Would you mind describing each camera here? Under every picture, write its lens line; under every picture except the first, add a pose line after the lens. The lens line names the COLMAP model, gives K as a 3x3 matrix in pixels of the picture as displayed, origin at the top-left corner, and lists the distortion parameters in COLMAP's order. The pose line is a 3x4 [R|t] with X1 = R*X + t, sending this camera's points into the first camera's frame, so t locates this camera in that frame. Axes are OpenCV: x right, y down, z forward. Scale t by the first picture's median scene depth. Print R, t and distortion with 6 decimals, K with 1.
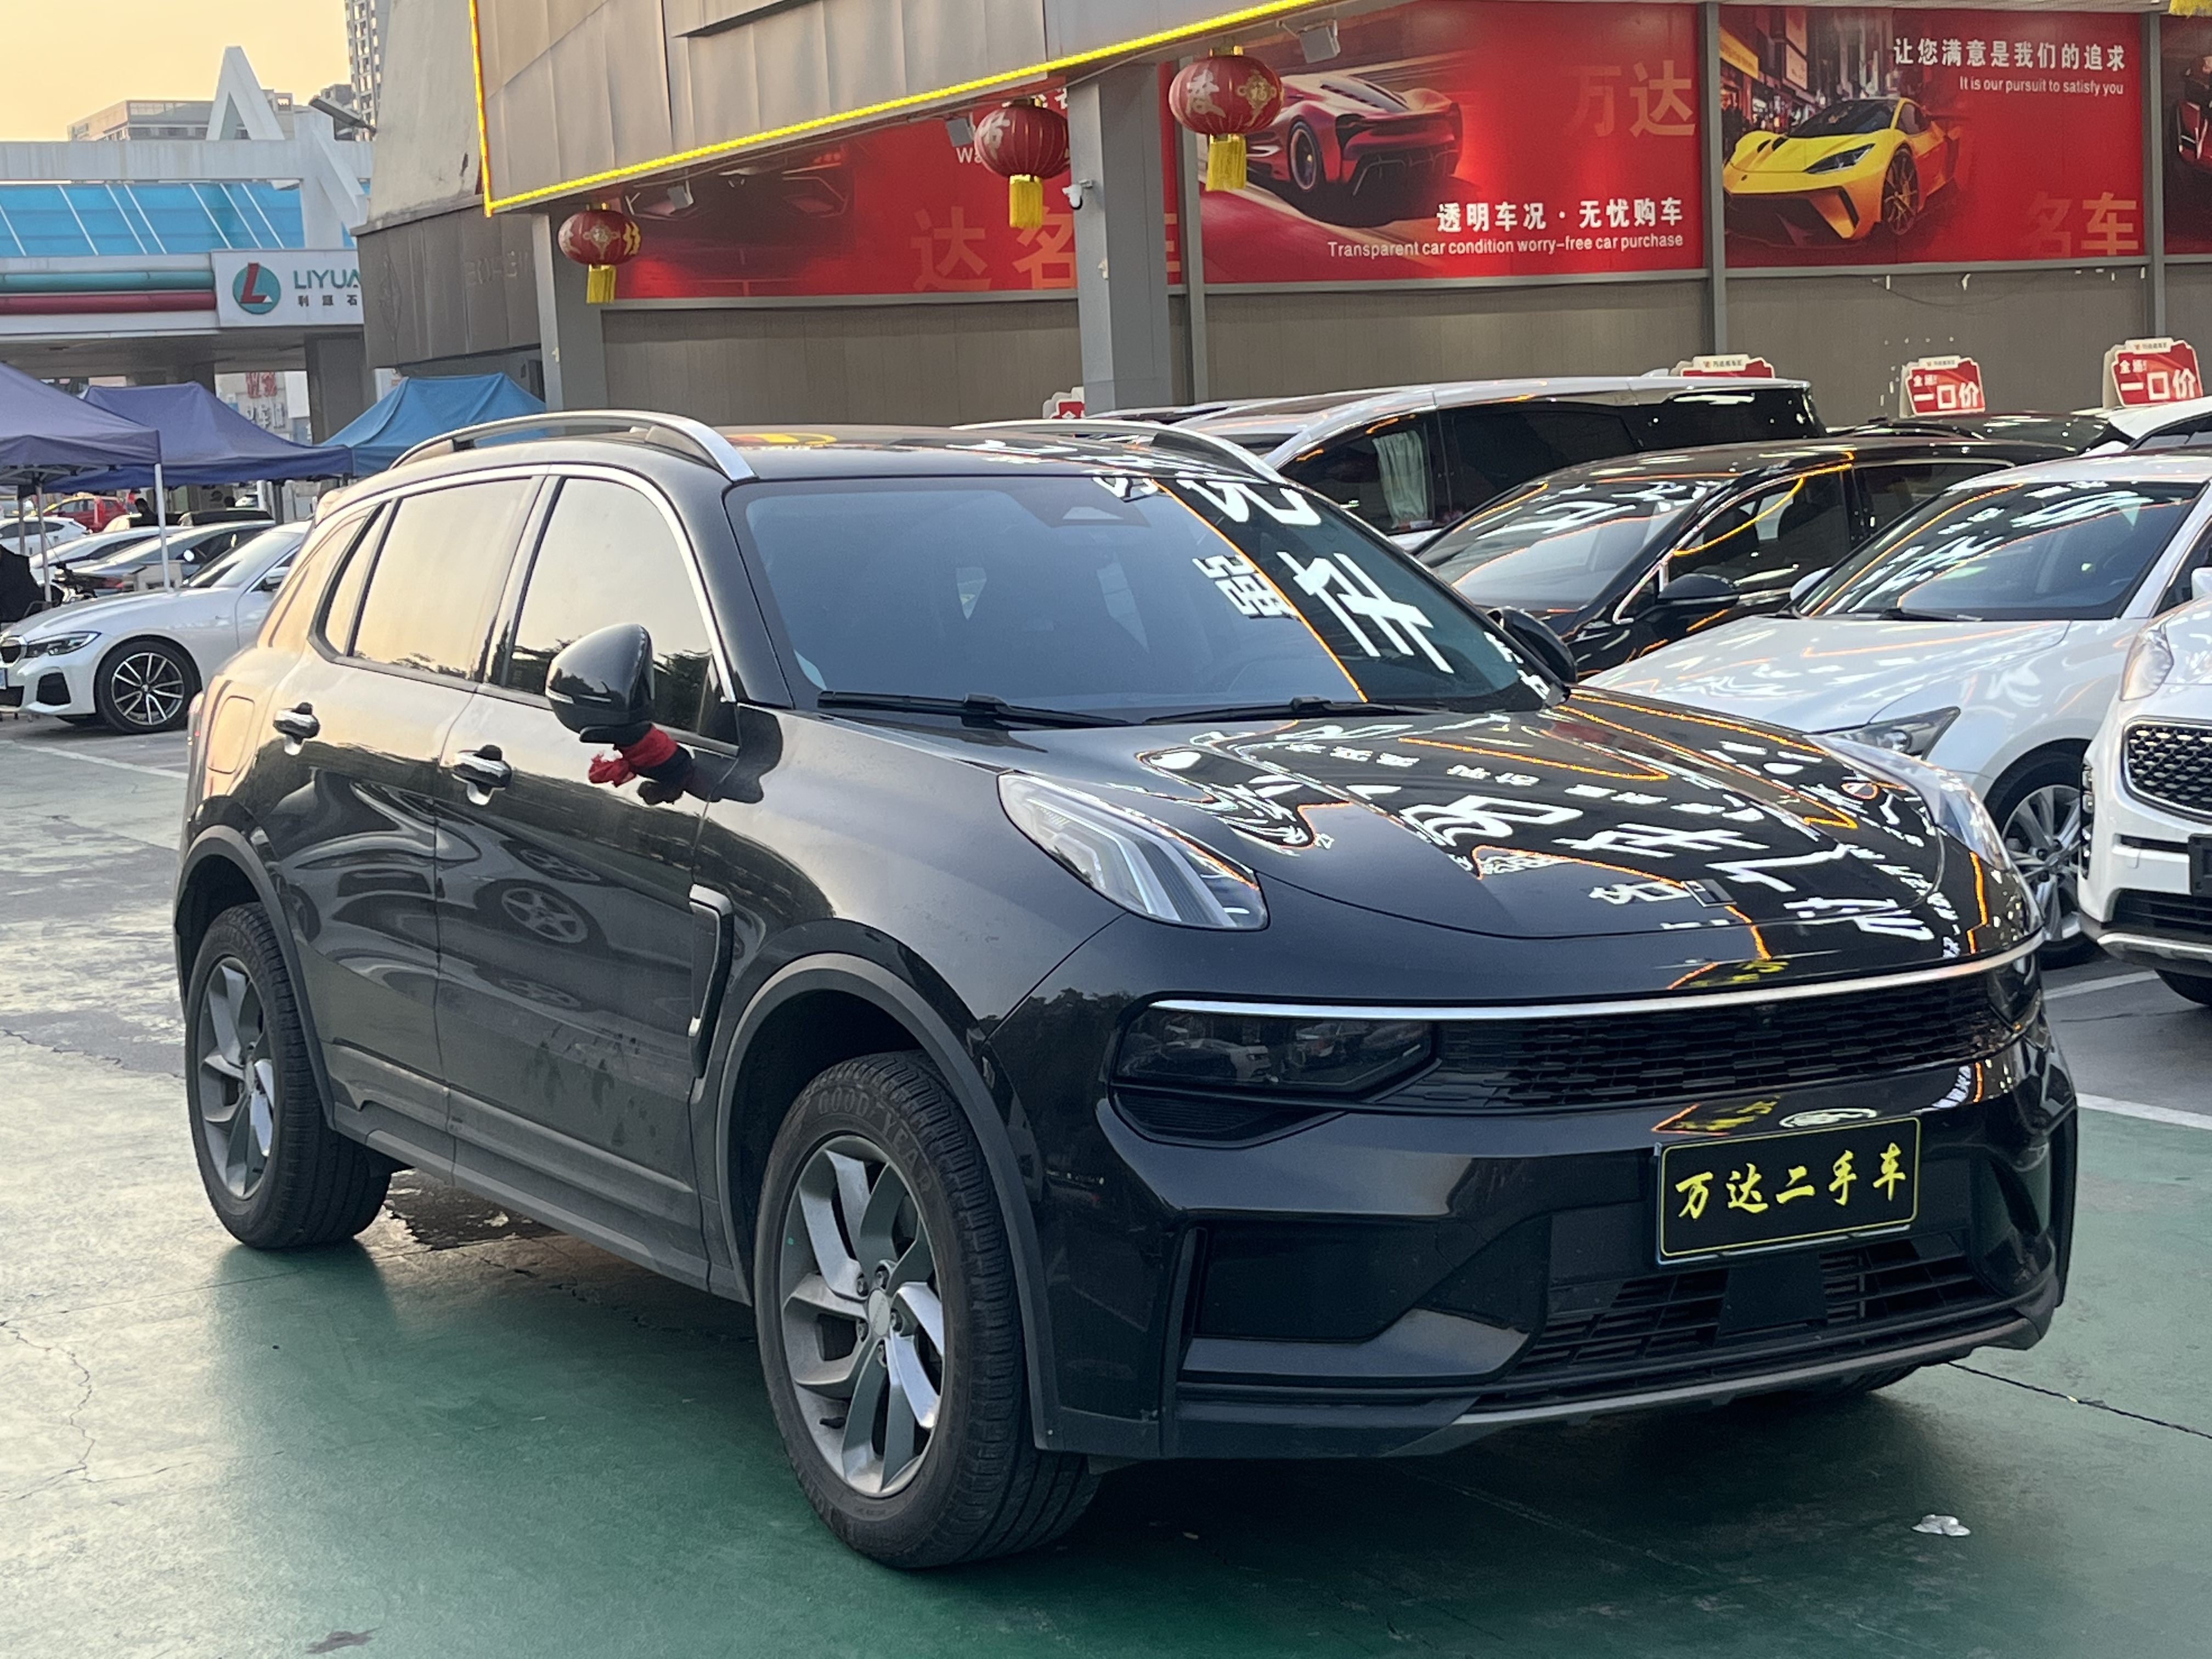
lens RADIAL K [[3393.1, 0, 1106.0], [0, 3393.1, 829.5], [0, 0, 1]] dist [0.176138, -0.650293]
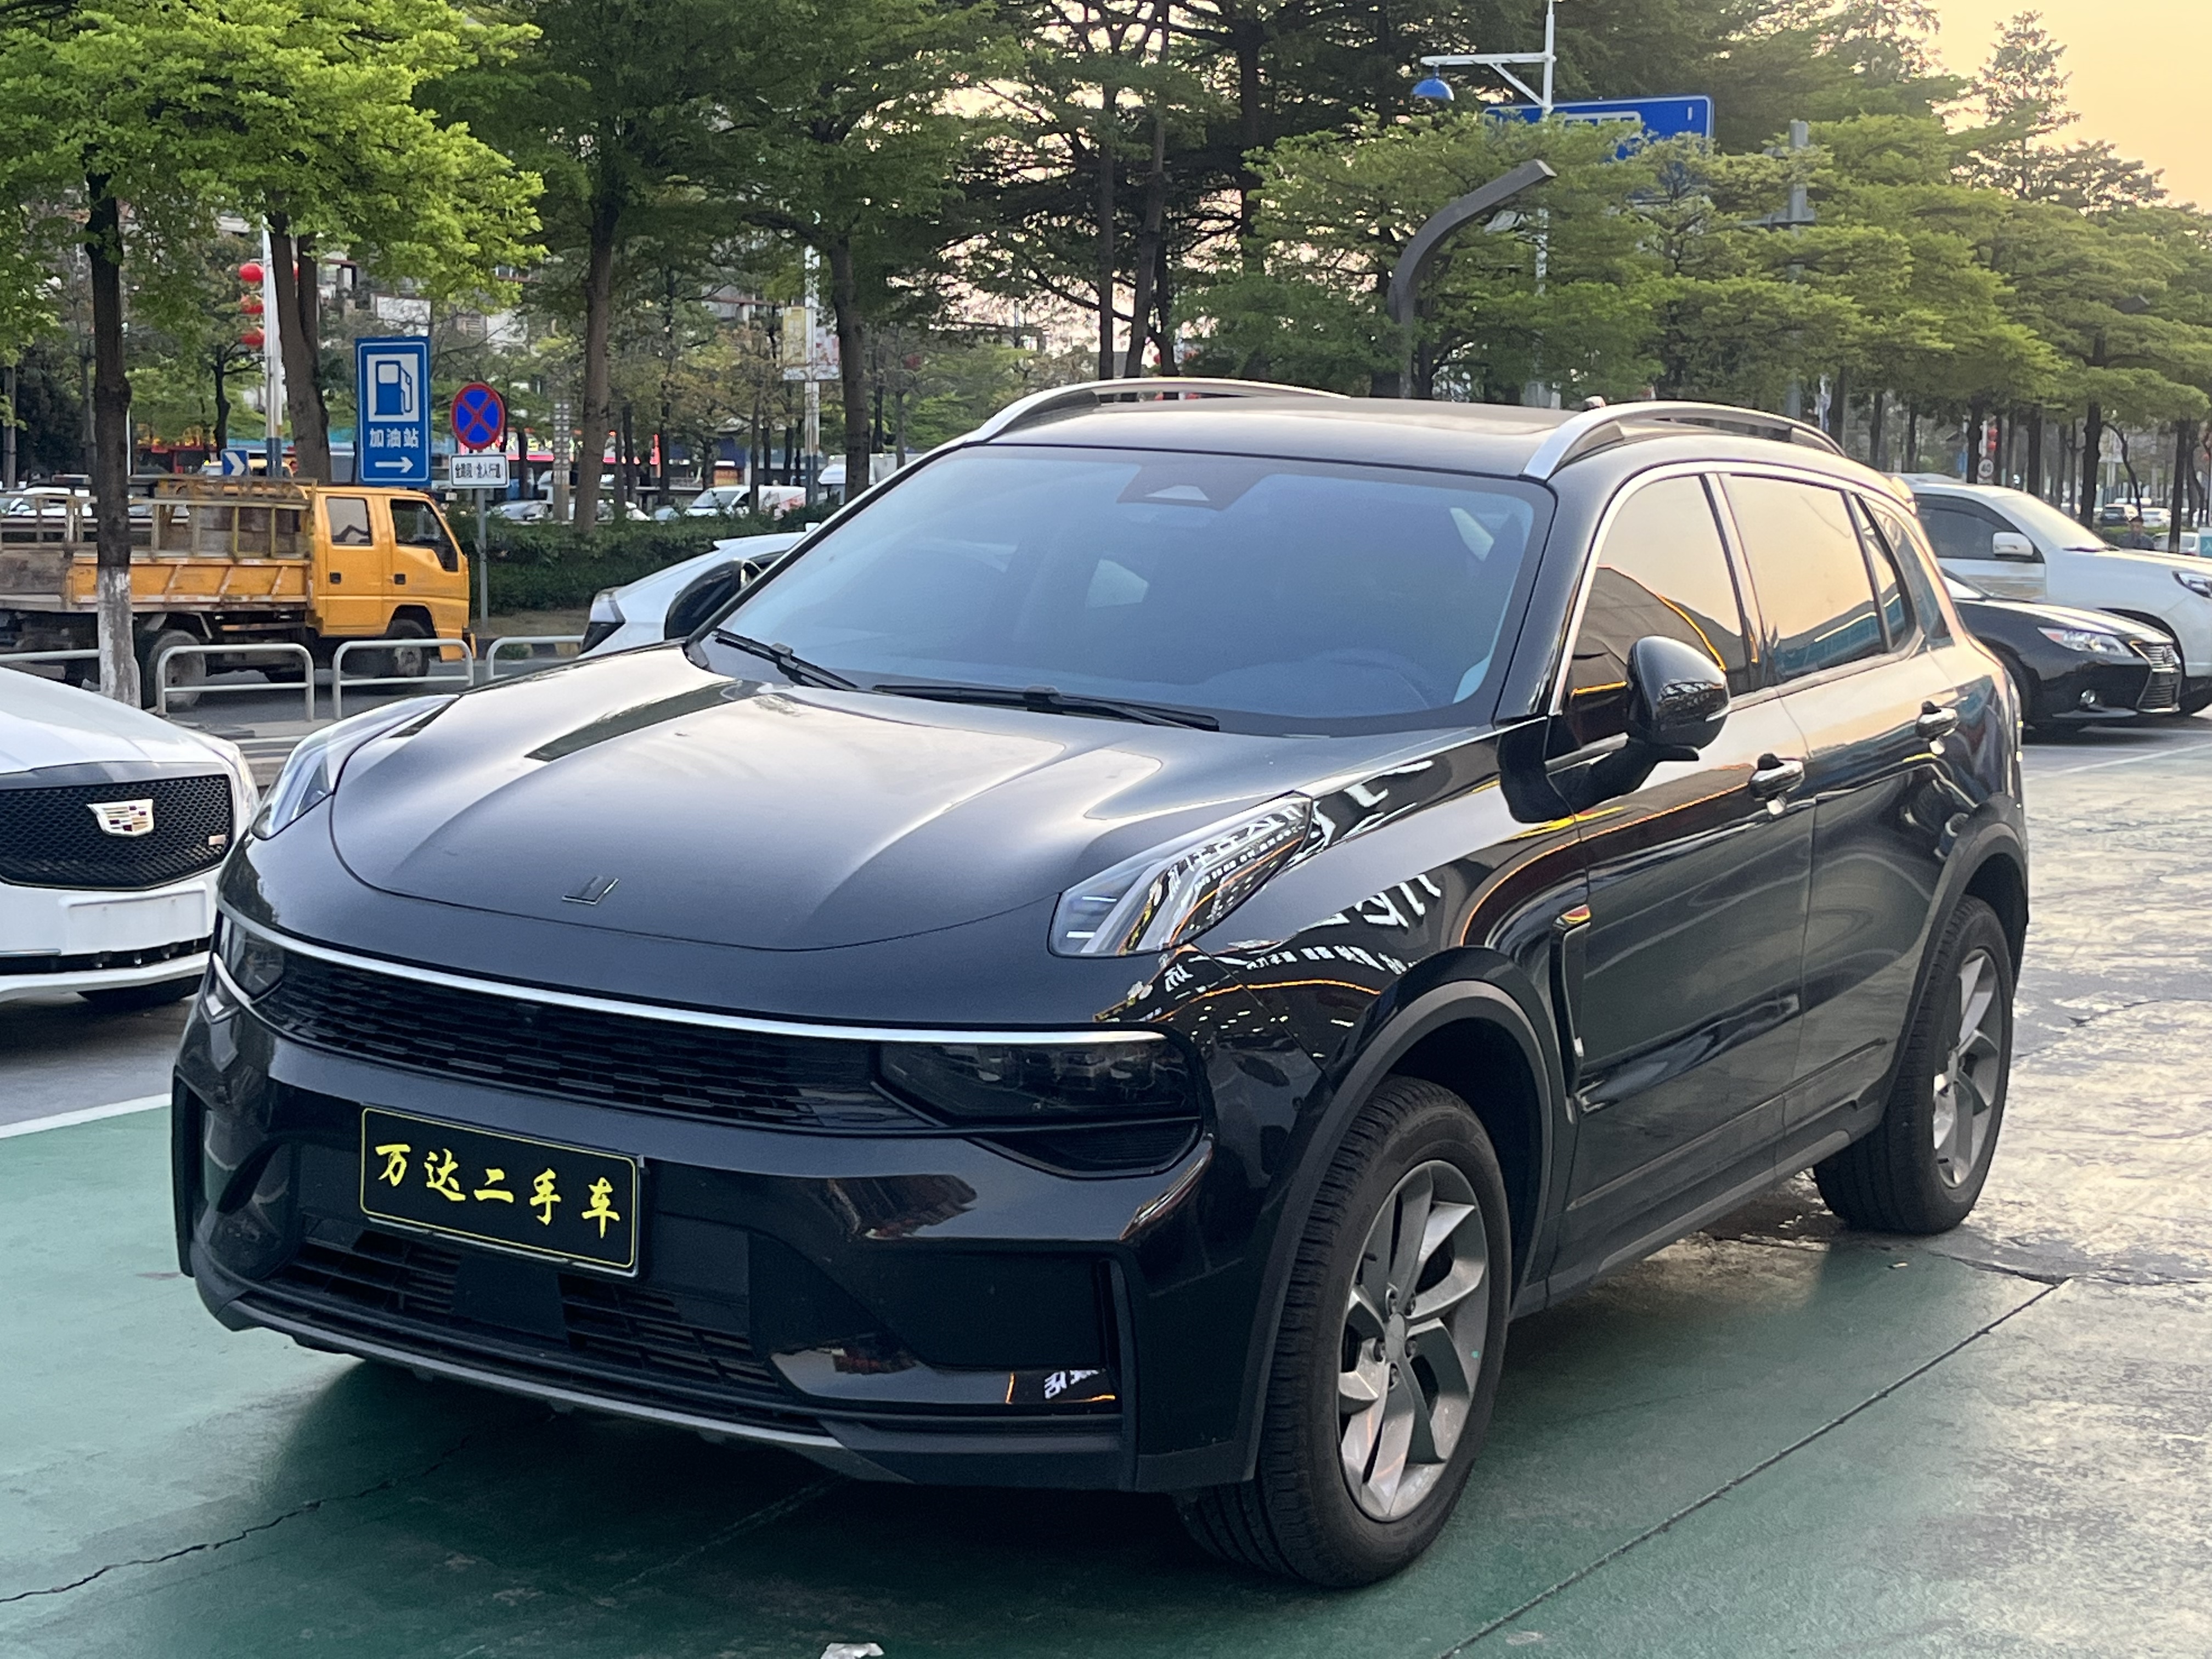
lens RADIAL K [[3393.1, 0, 1106.0], [0, 3393.1, 829.5], [0, 0, 1]] dist [0.176138, -0.650293]
pose [[0.478780, 0.142610, -0.866275, 1.127895], [-0.130863, 0.987288, 0.090205, -0.109464], [0.868127, 0.070175, 0.491356, 0.666585]]
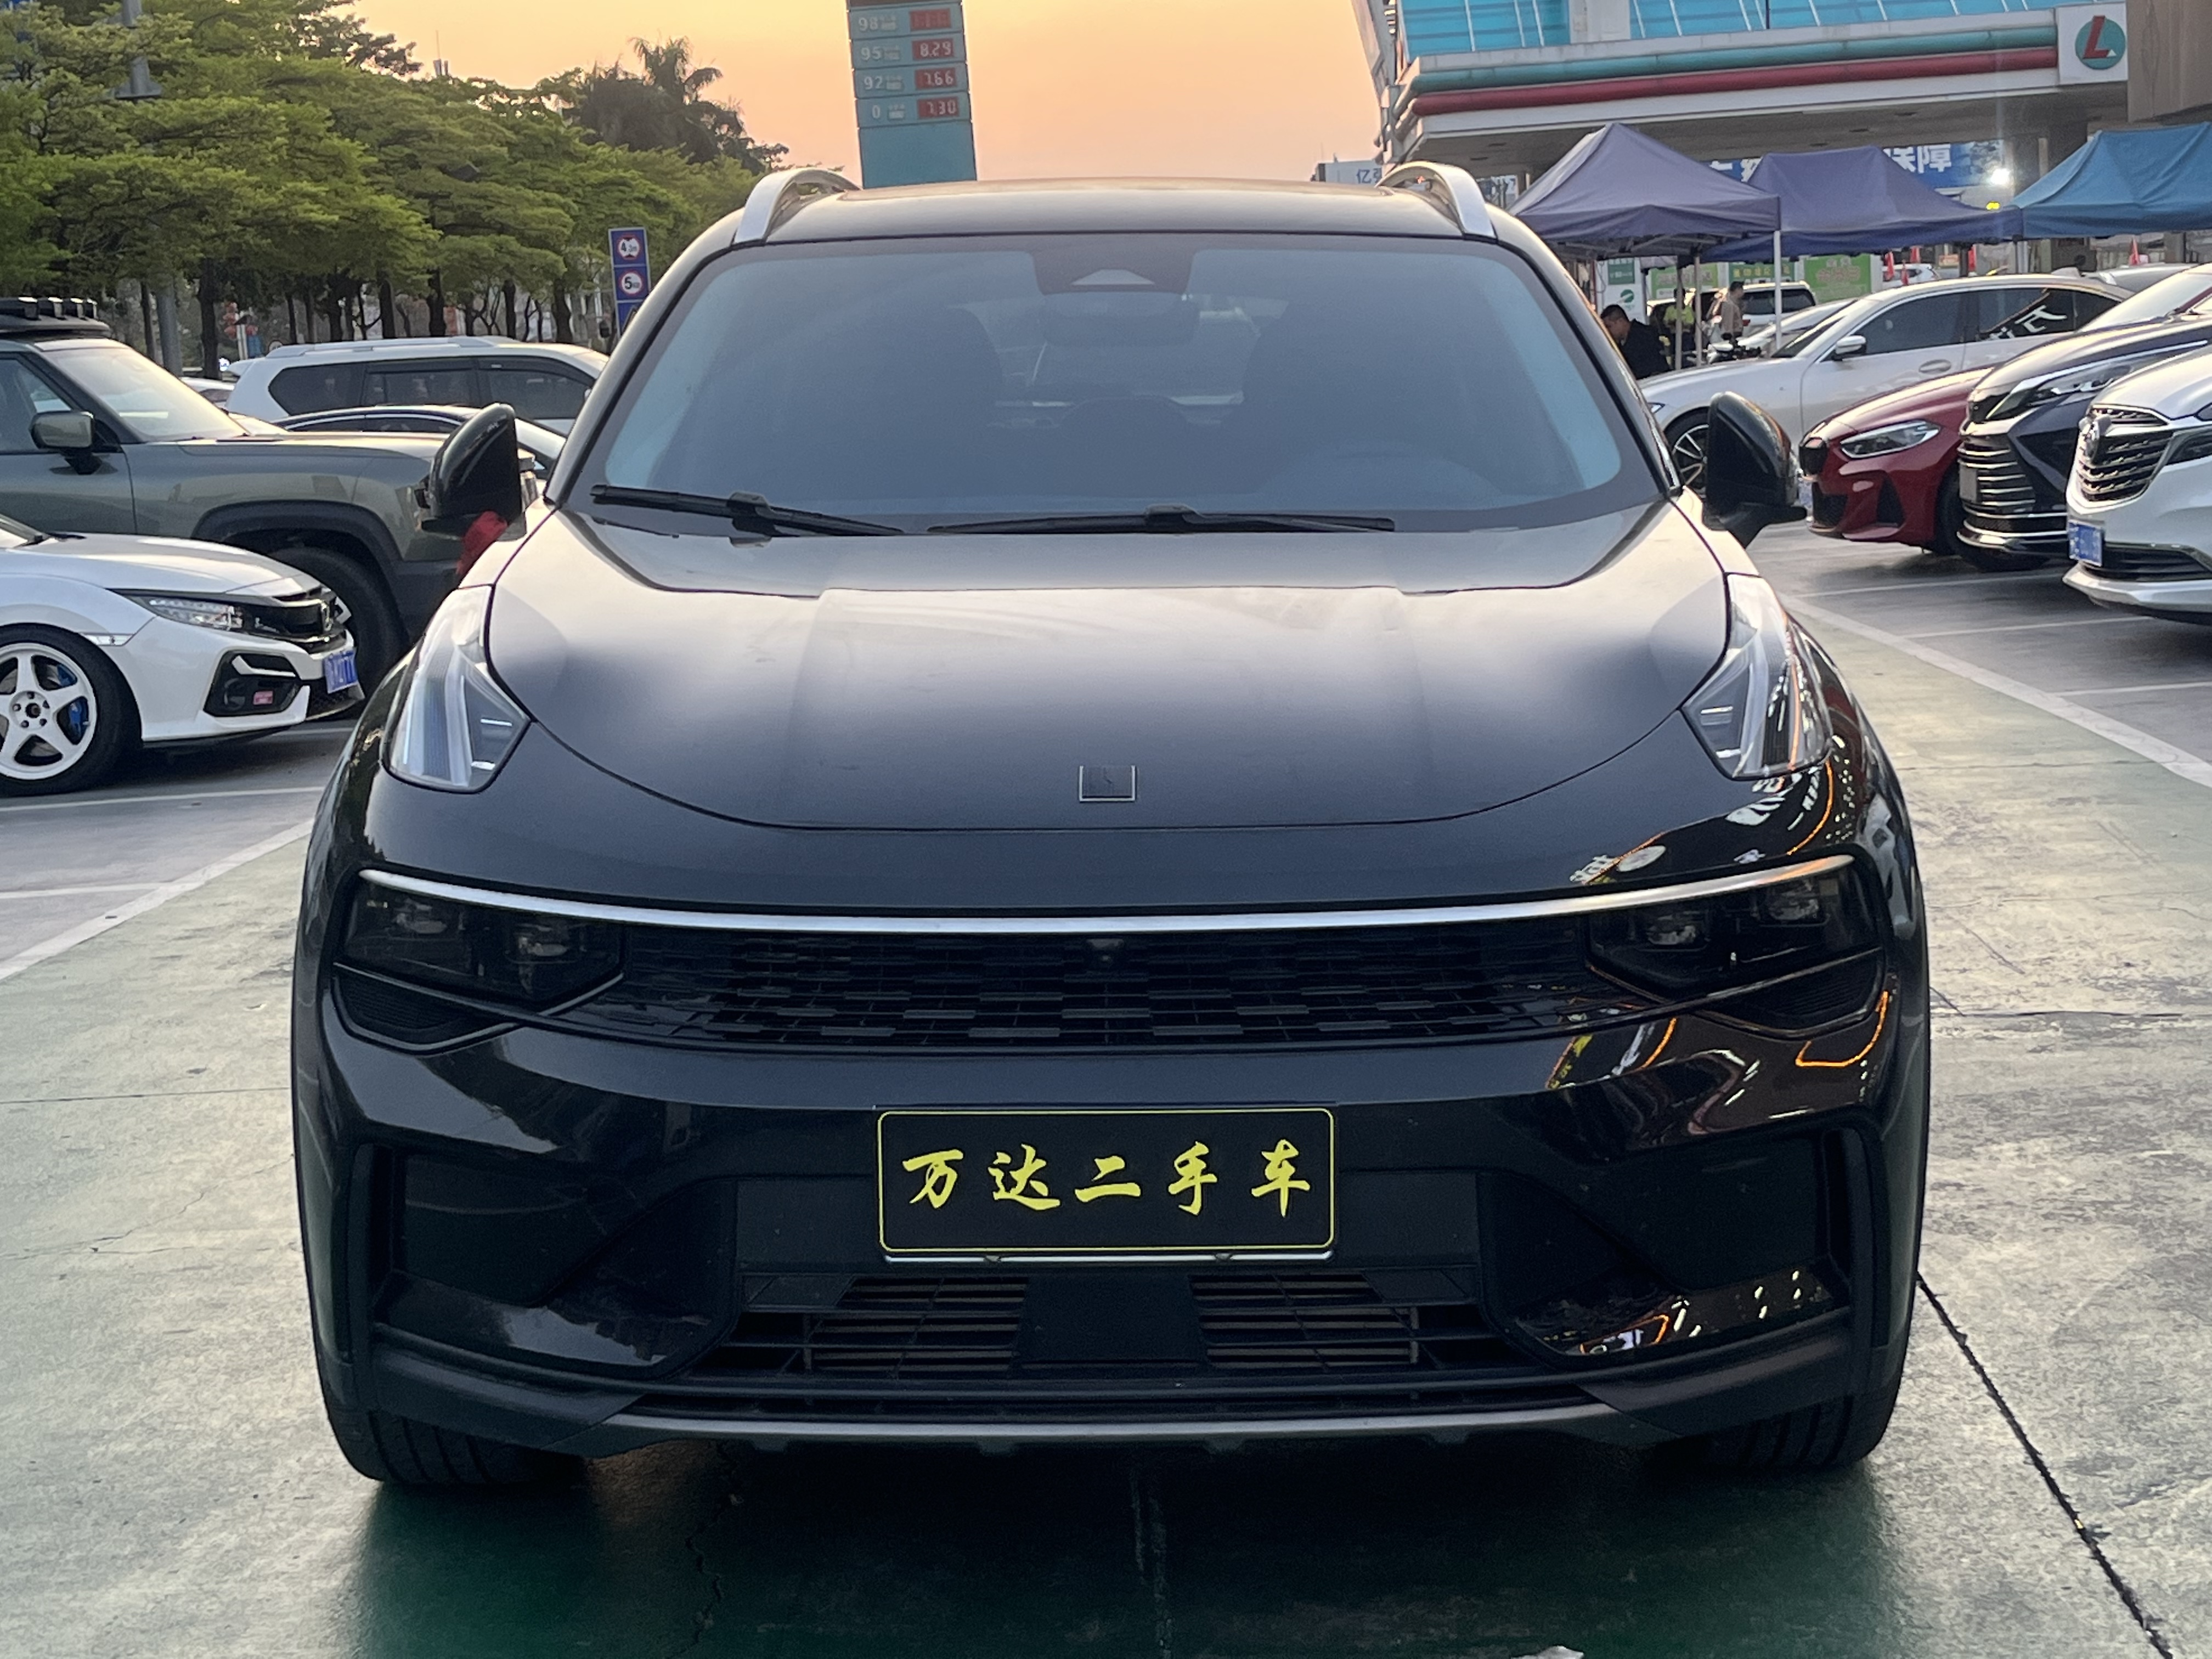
lens RADIAL K [[3393.1, 0, 1106.0], [0, 3393.1, 829.5], [0, 0, 1]] dist [0.176138, -0.650293]
pose [[0.849639, 0.073801, -0.522176, 0.588343], [-0.038604, 0.996207, 0.077984, -0.030912], [0.525951, -0.046101, 0.849265, 0.371877]]
